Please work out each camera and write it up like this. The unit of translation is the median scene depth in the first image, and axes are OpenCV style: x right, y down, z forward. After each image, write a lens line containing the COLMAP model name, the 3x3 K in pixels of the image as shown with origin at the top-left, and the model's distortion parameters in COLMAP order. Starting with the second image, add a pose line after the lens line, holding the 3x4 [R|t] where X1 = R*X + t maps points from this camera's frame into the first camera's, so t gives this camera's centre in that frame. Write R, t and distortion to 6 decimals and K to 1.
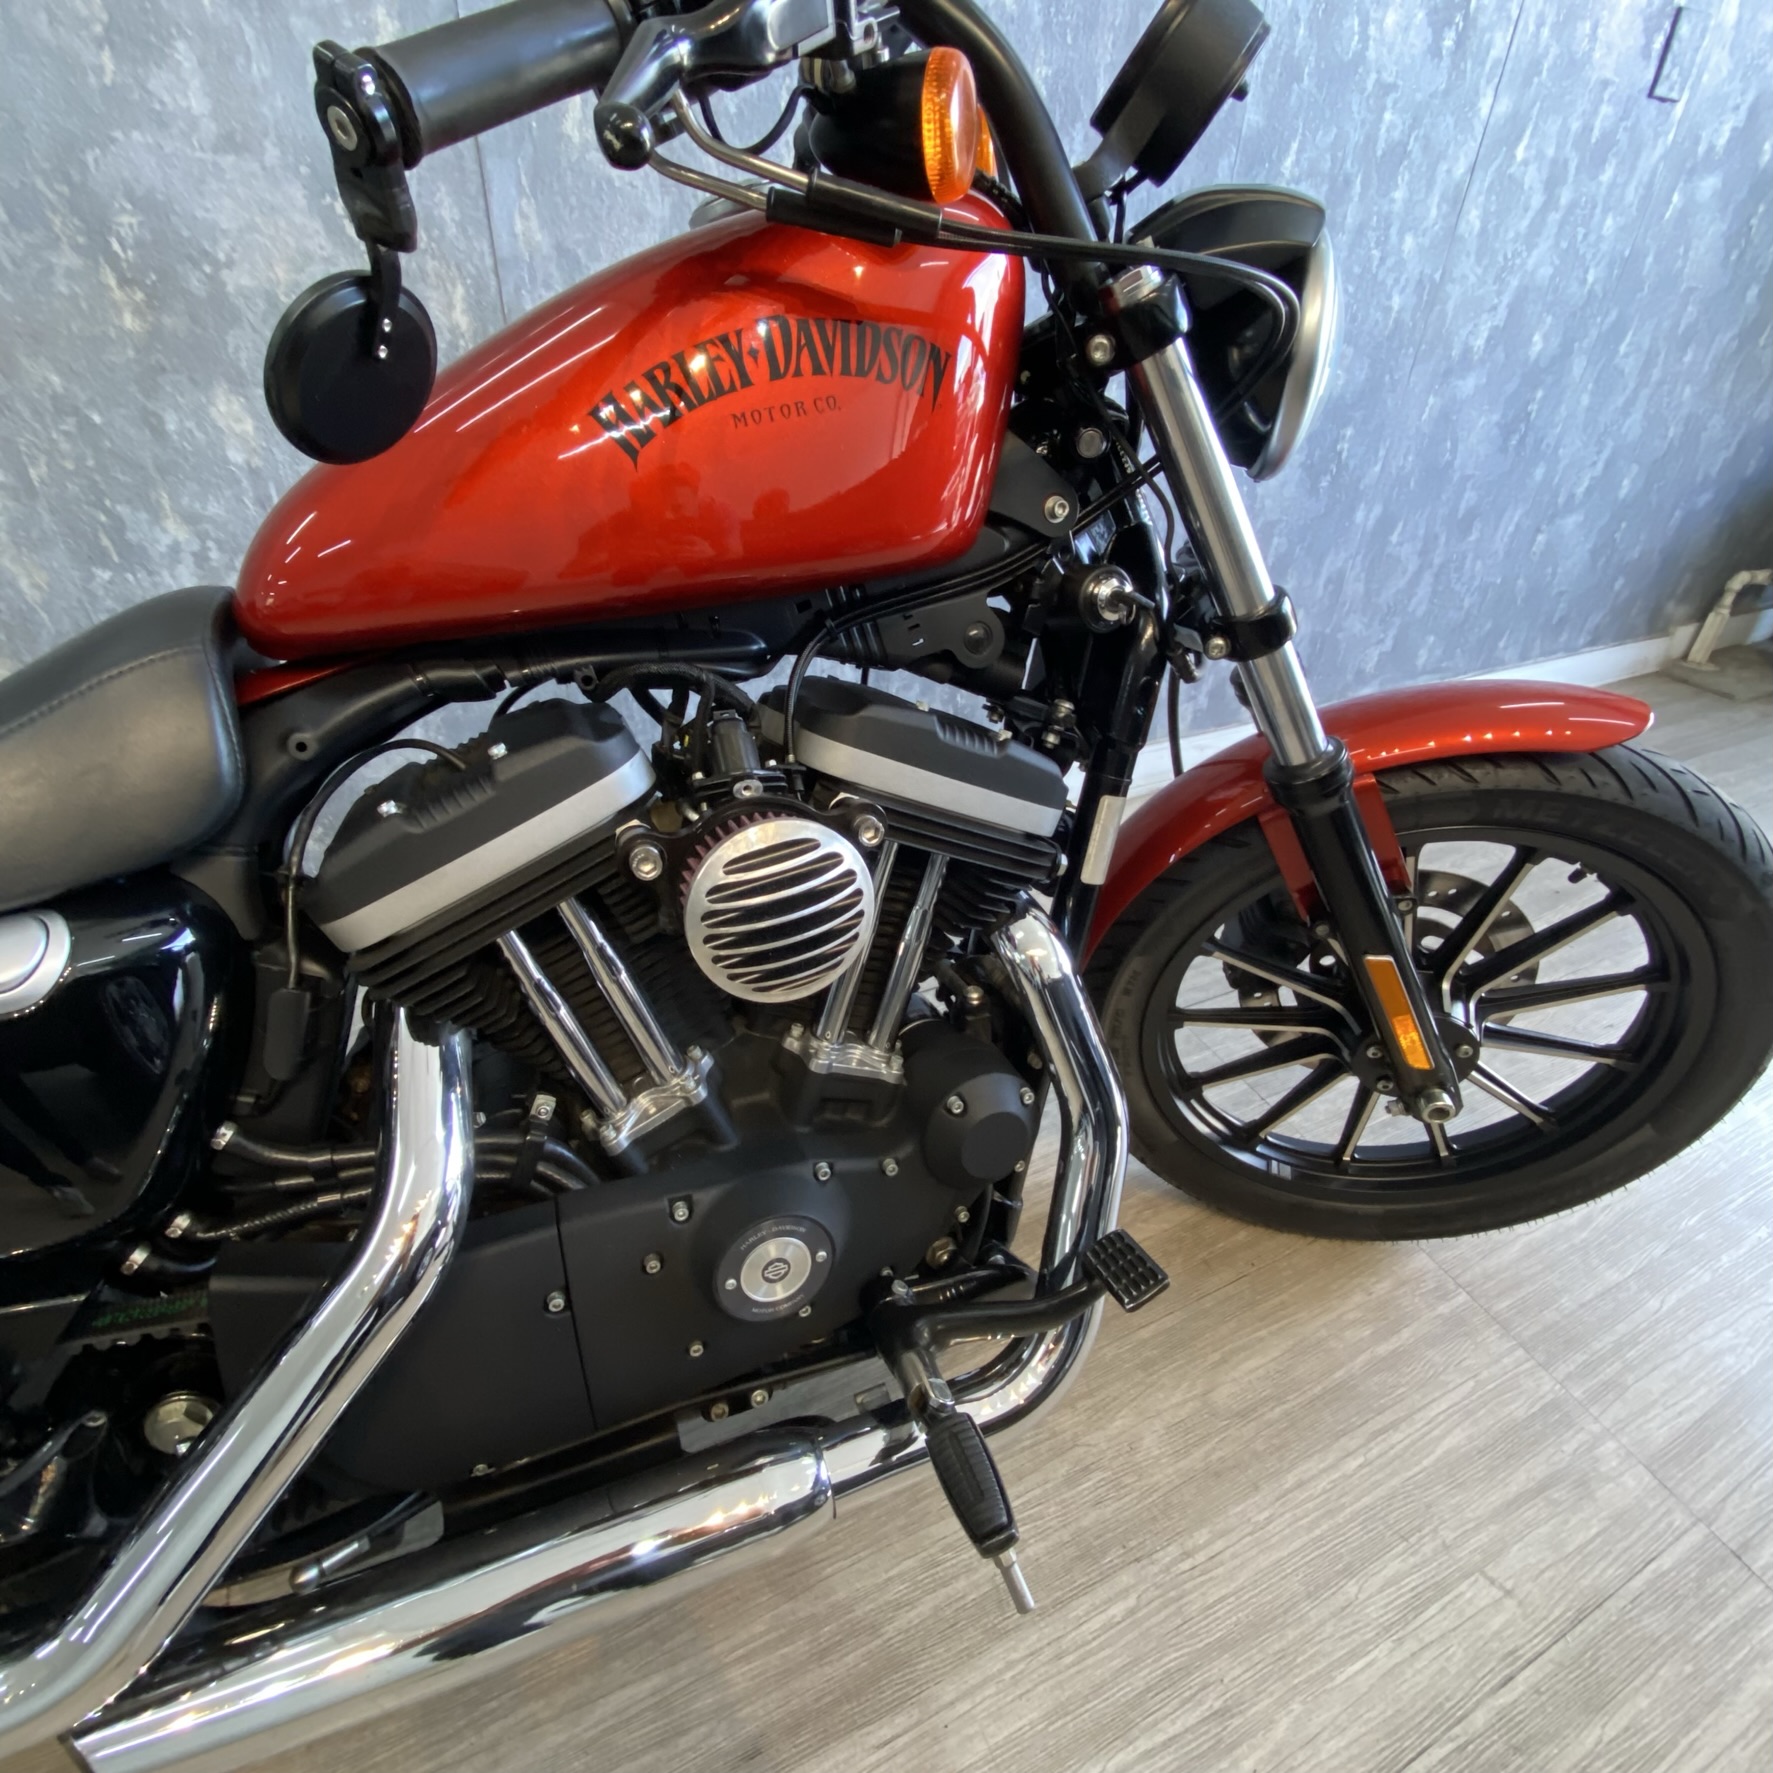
lens RADIAL K [[969.3, 0, 881.6], [0, 969.3, 888.3], [0, 0, 1]] dist [0.020249, -0.018633]
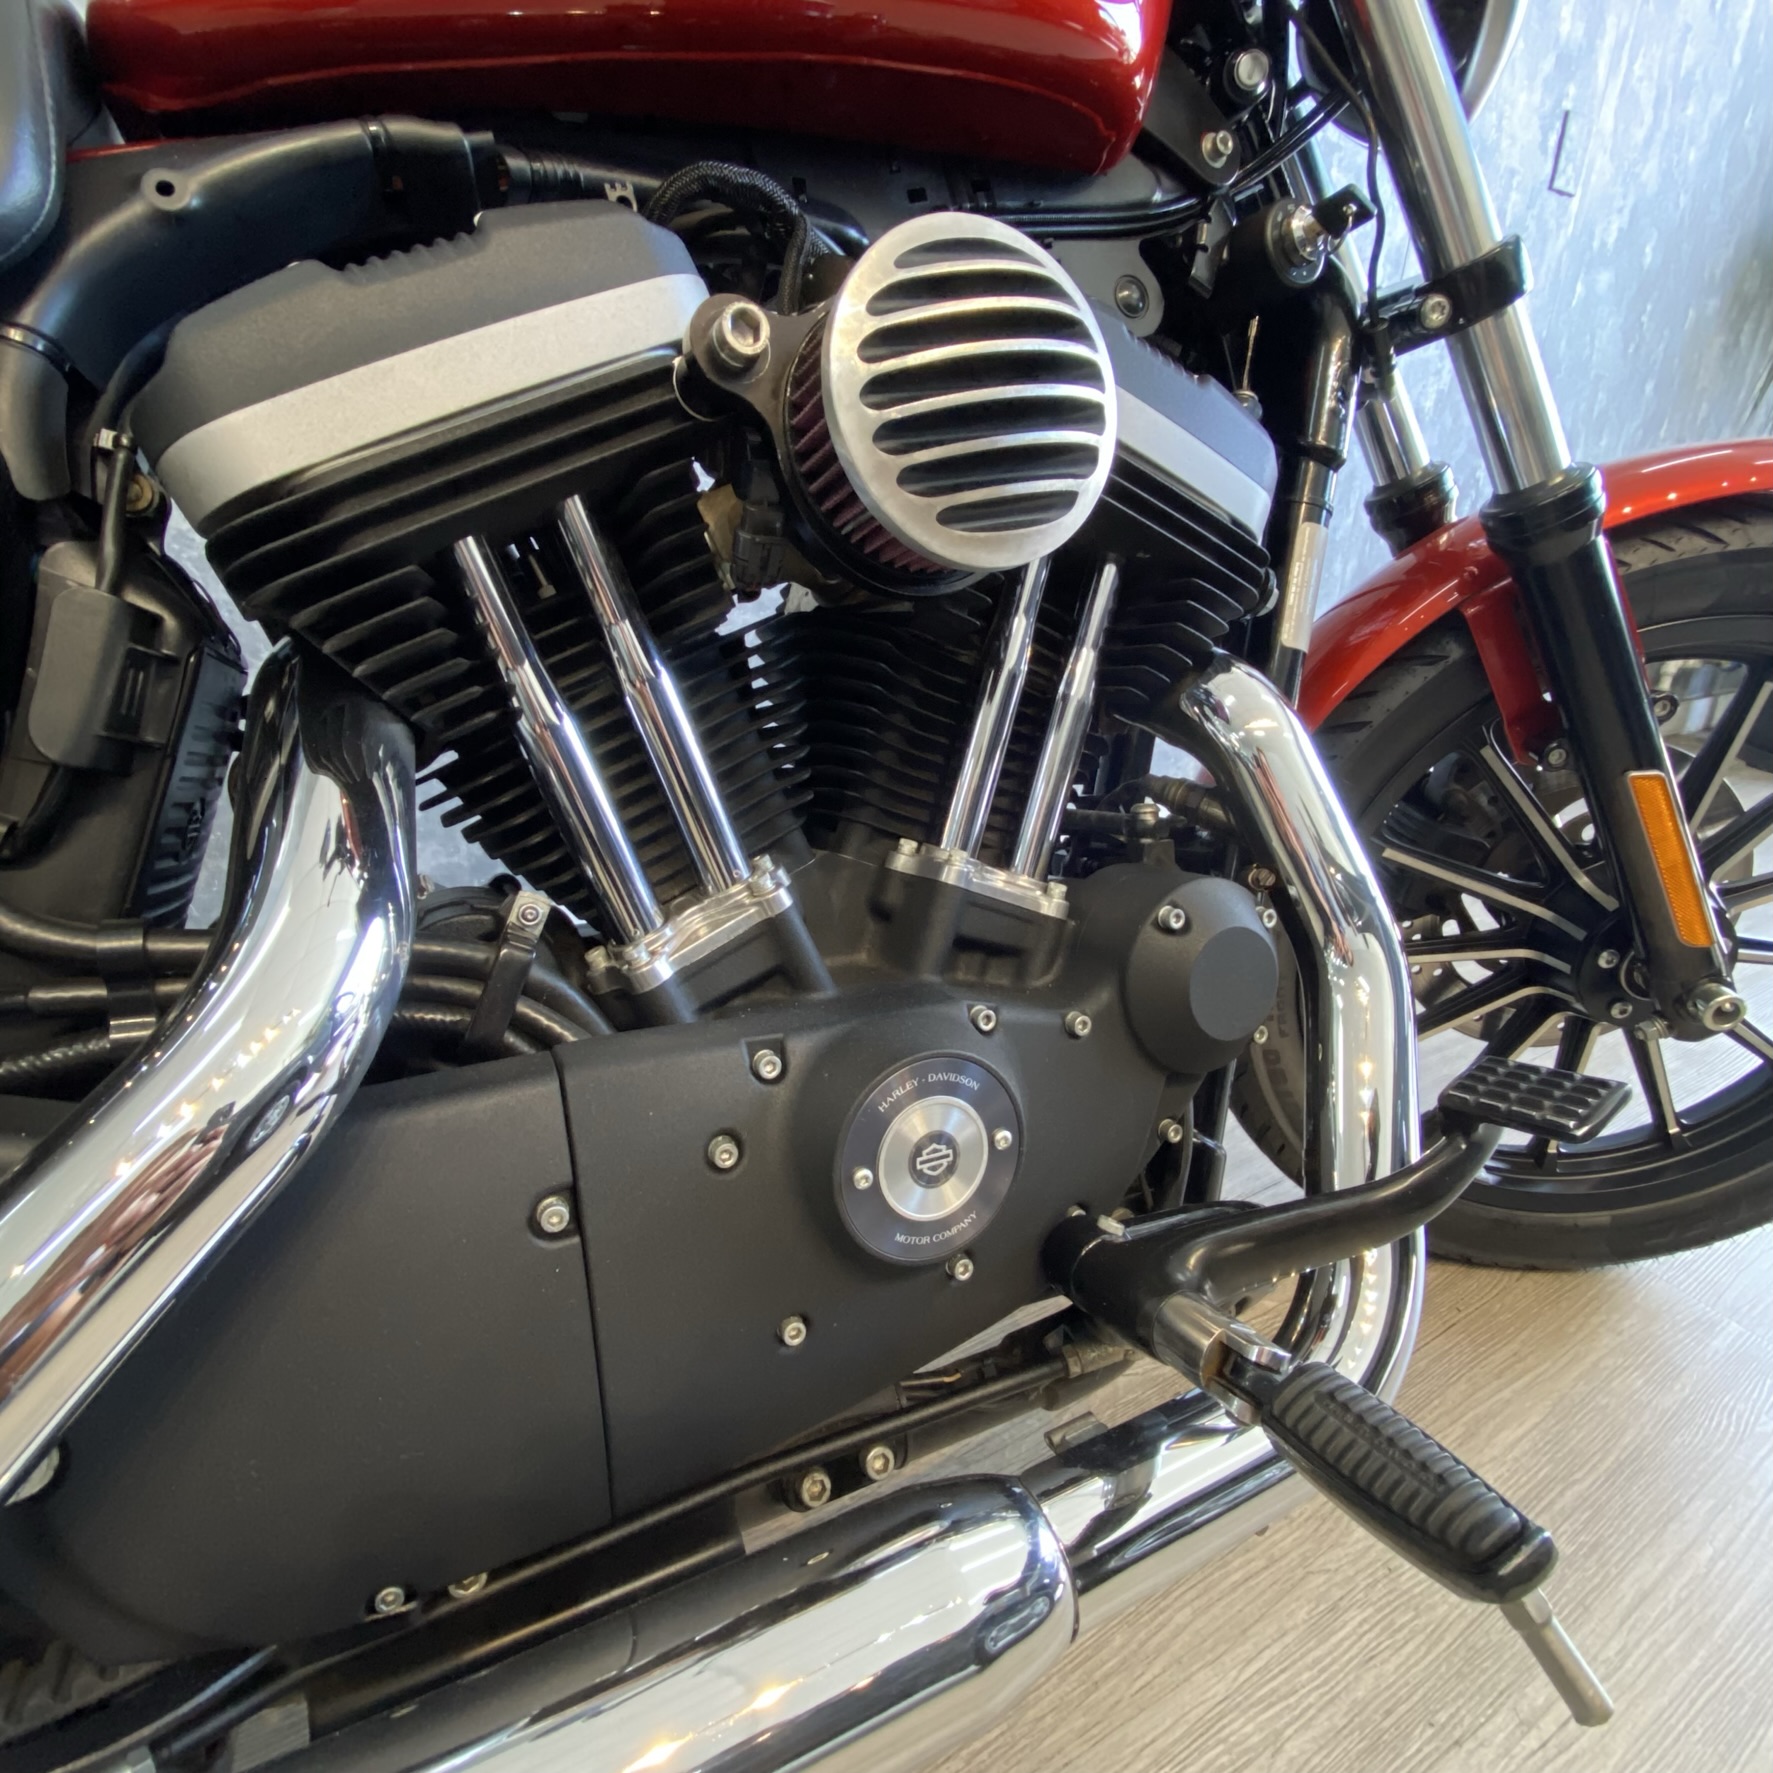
lens RADIAL K [[969.3, 0, 882.8], [0, 969.3, 888.3], [0, 0, 1]] dist [0.020249, -0.018633]
pose [[0.996114, -0.040339, 0.078295, -0.155130], [0.056390, 0.974960, -0.215110, 0.310904], [-0.067657, 0.218689, 0.973446, 0.348544]]
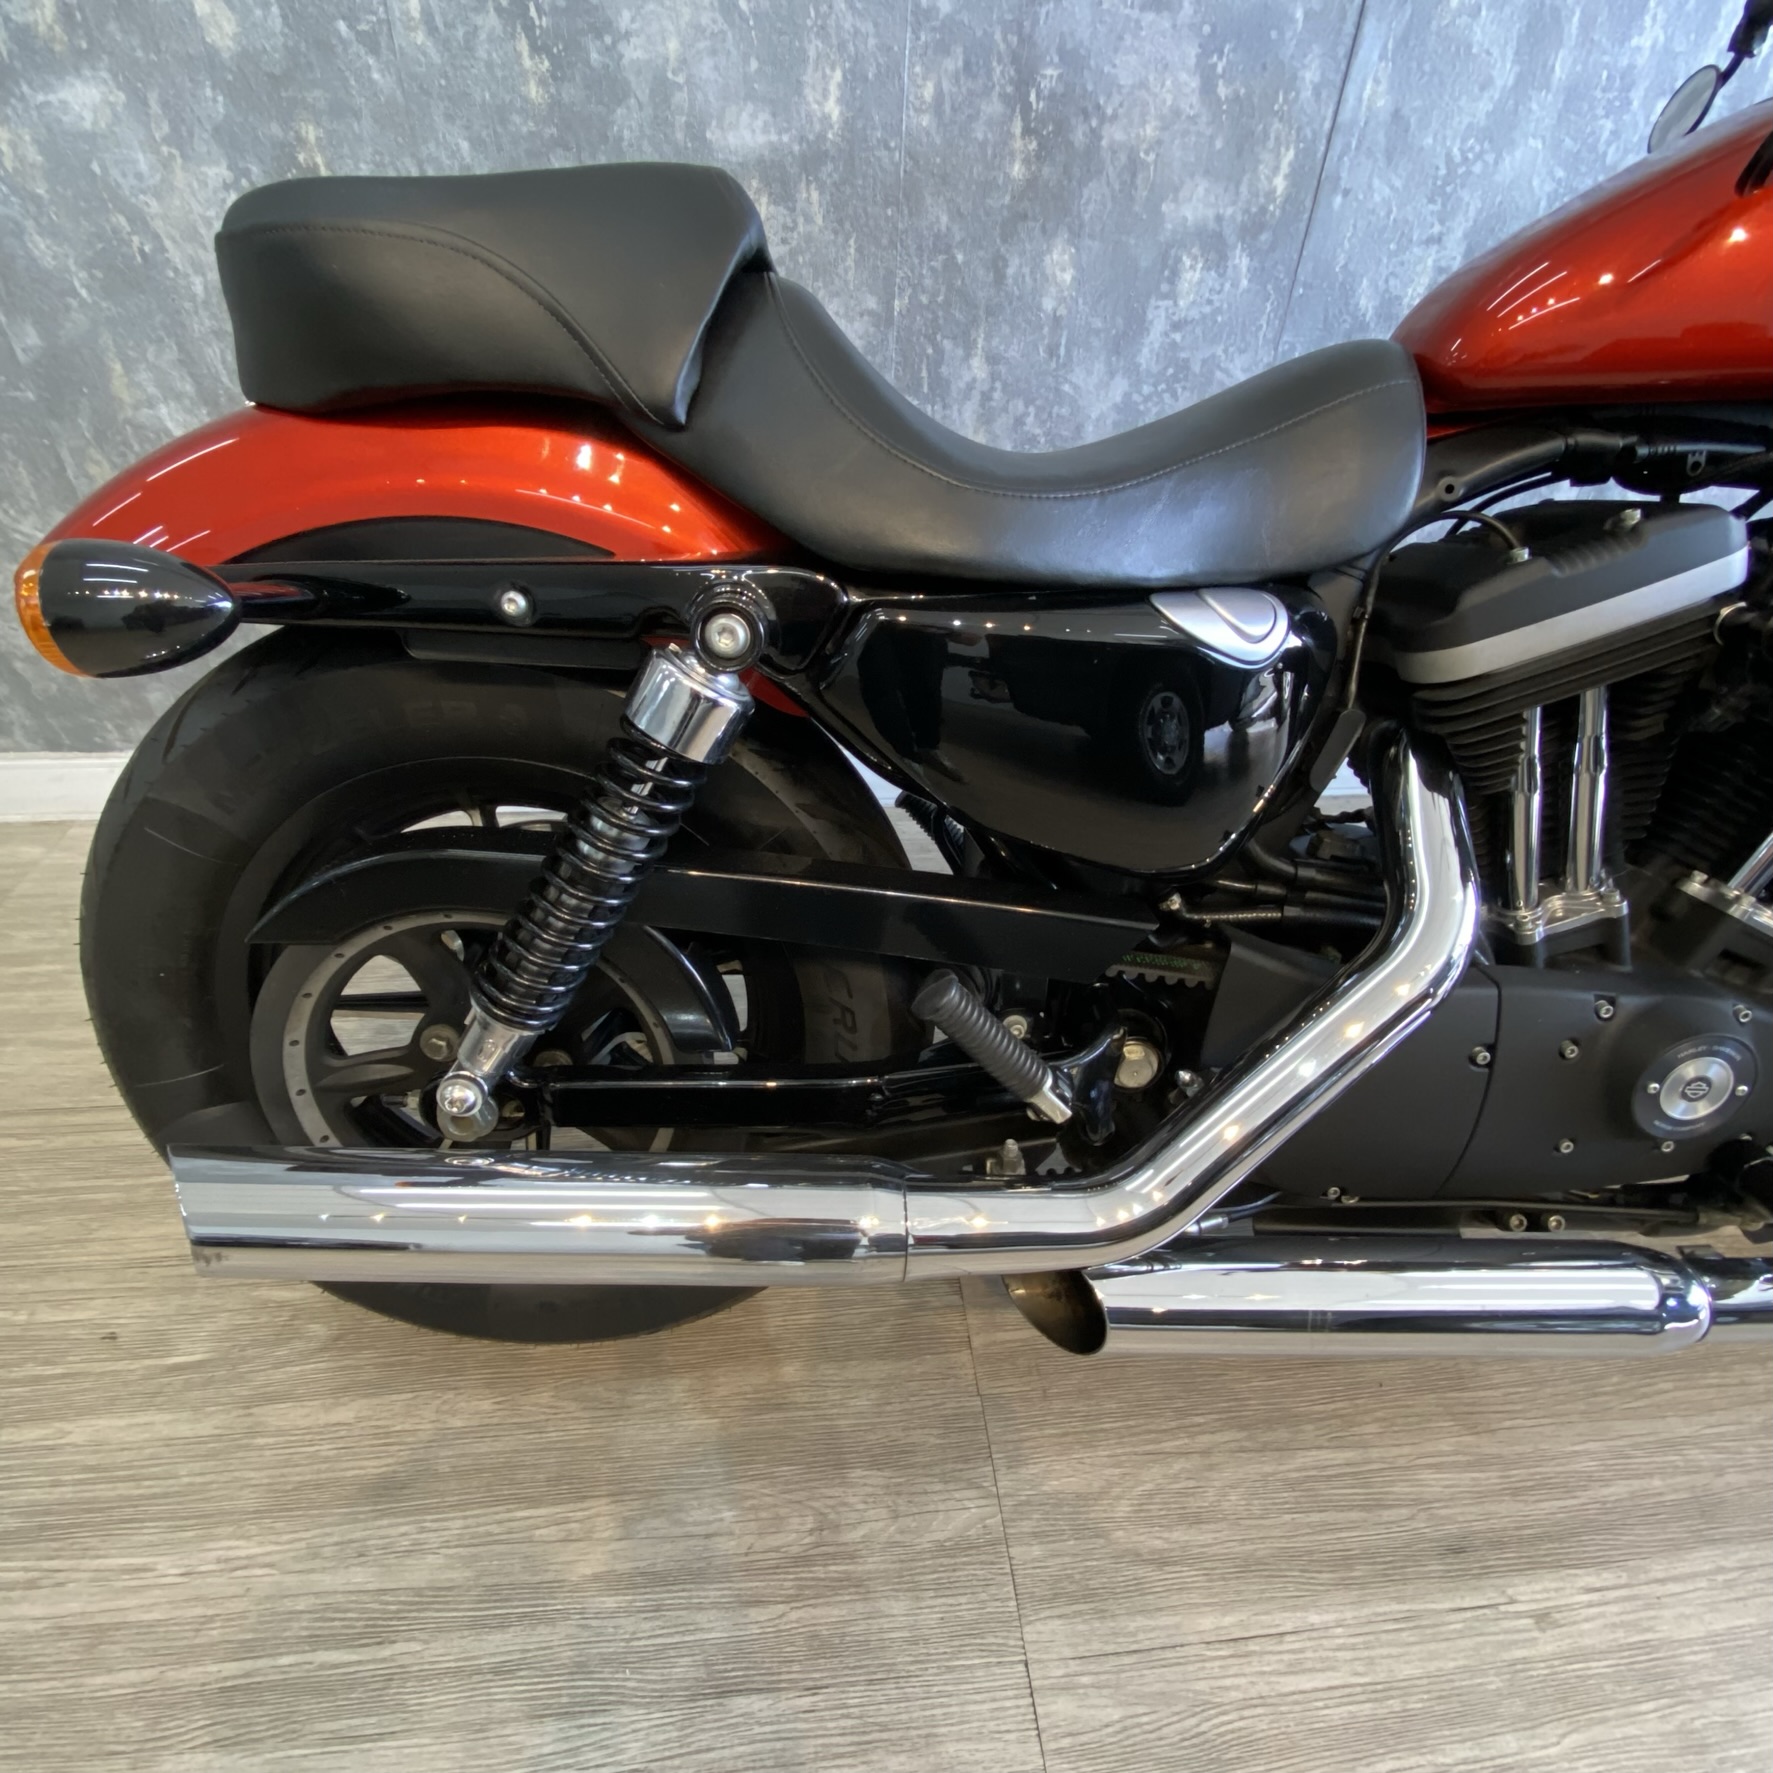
lens RADIAL K [[969.3, 0, 899.5], [0, 969.3, 879.6], [0, 0, 1]] dist [0.020249, -0.018633]
pose [[0.940416, 0.209070, -0.268157, -0.572436], [-0.201034, 0.977901, 0.057408, 0.250427], [0.274233, -0.000079, 0.961663, -0.170040]]
